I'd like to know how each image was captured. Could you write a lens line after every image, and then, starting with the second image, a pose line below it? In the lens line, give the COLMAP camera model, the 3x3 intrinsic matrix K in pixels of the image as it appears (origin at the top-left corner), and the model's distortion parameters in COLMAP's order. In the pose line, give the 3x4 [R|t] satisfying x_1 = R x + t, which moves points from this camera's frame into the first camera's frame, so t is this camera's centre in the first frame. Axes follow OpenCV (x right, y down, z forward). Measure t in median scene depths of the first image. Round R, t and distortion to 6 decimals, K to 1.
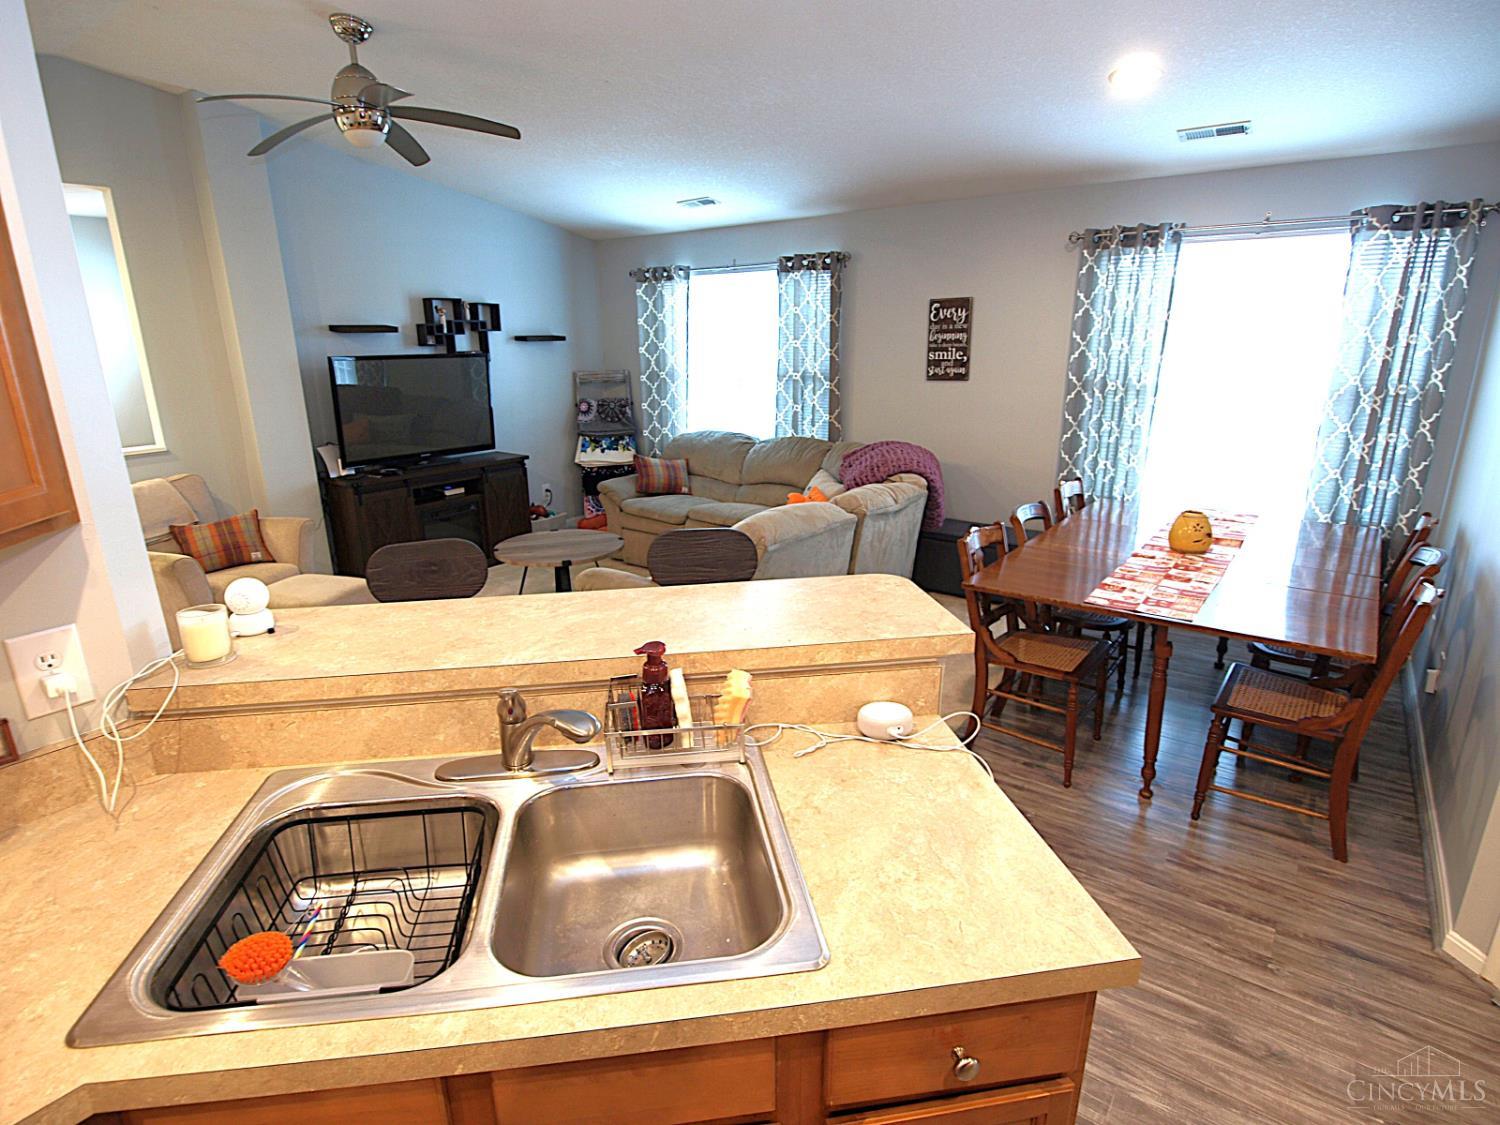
lens RADIAL K [[786.0, 0, 729.2], [0, 786.0, 564.1], [0, 0, 1]] dist [-0.015392, 0.000032]
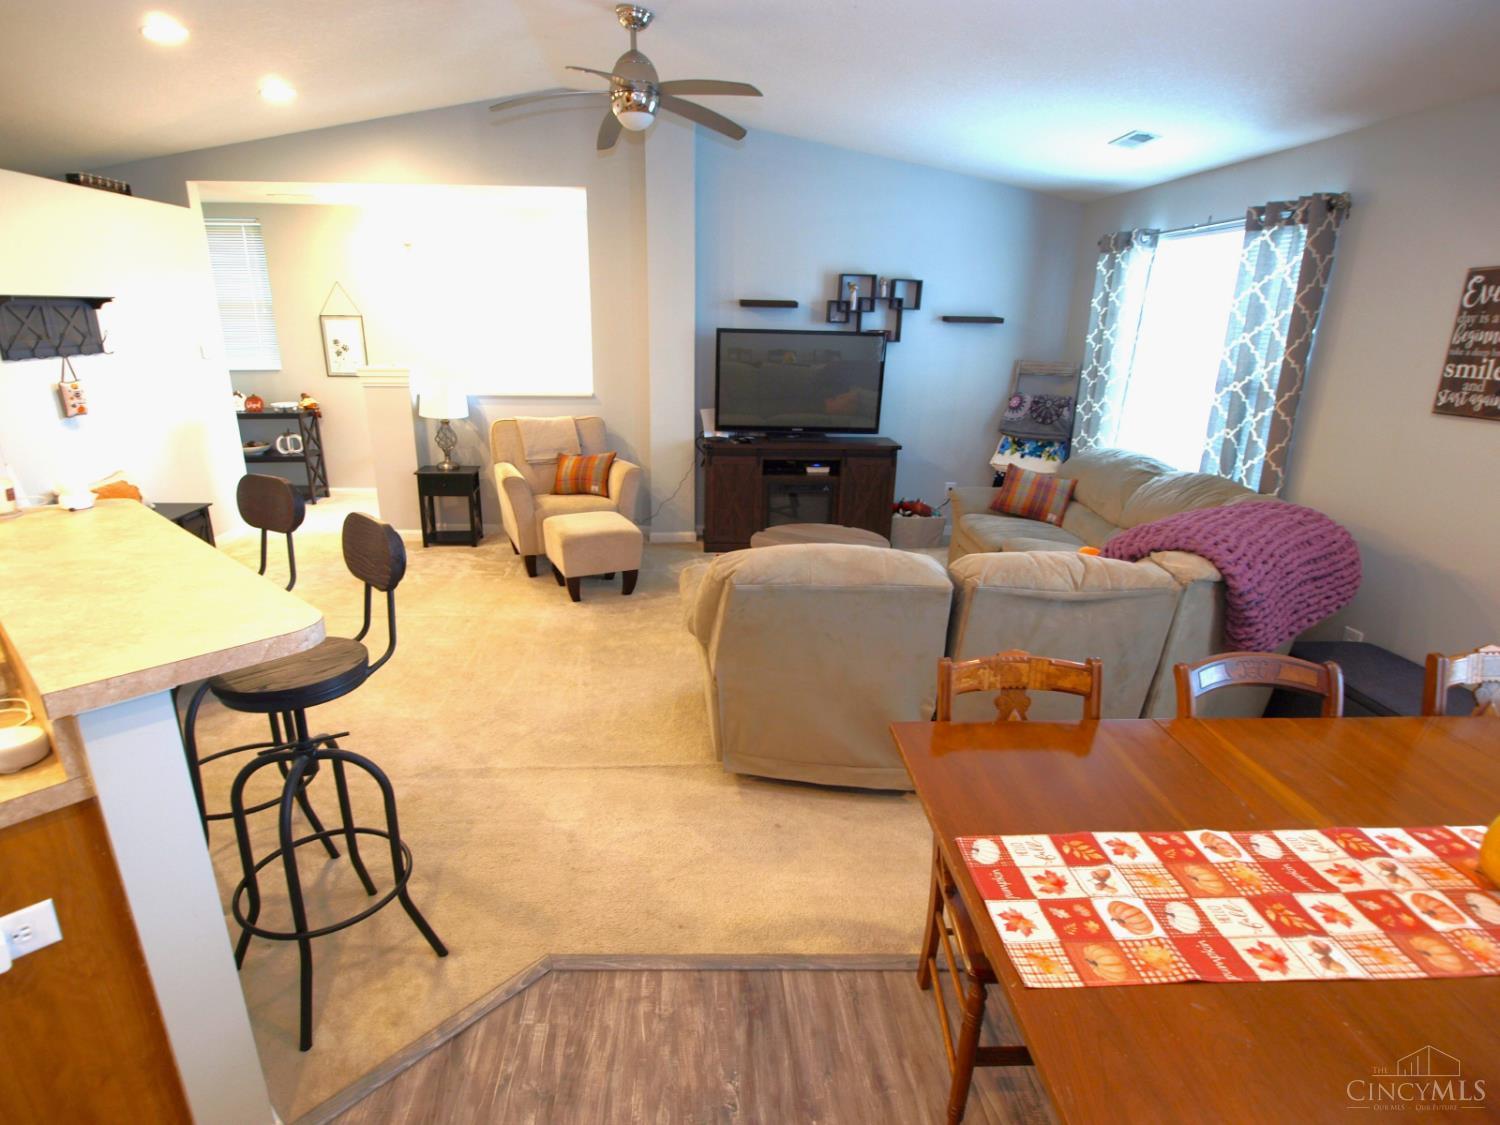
lens RADIAL K [[786.0, 0, 730.6], [0, 786.0, 565.3], [0, 0, 1]] dist [-0.015392, 0.000032]
pose [[0.653511, 0.251976, -0.713745, 0.322106], [-0.236569, 0.963718, 0.123621, -0.073502], [0.718998, 0.088062, 0.689410, 0.246015]]
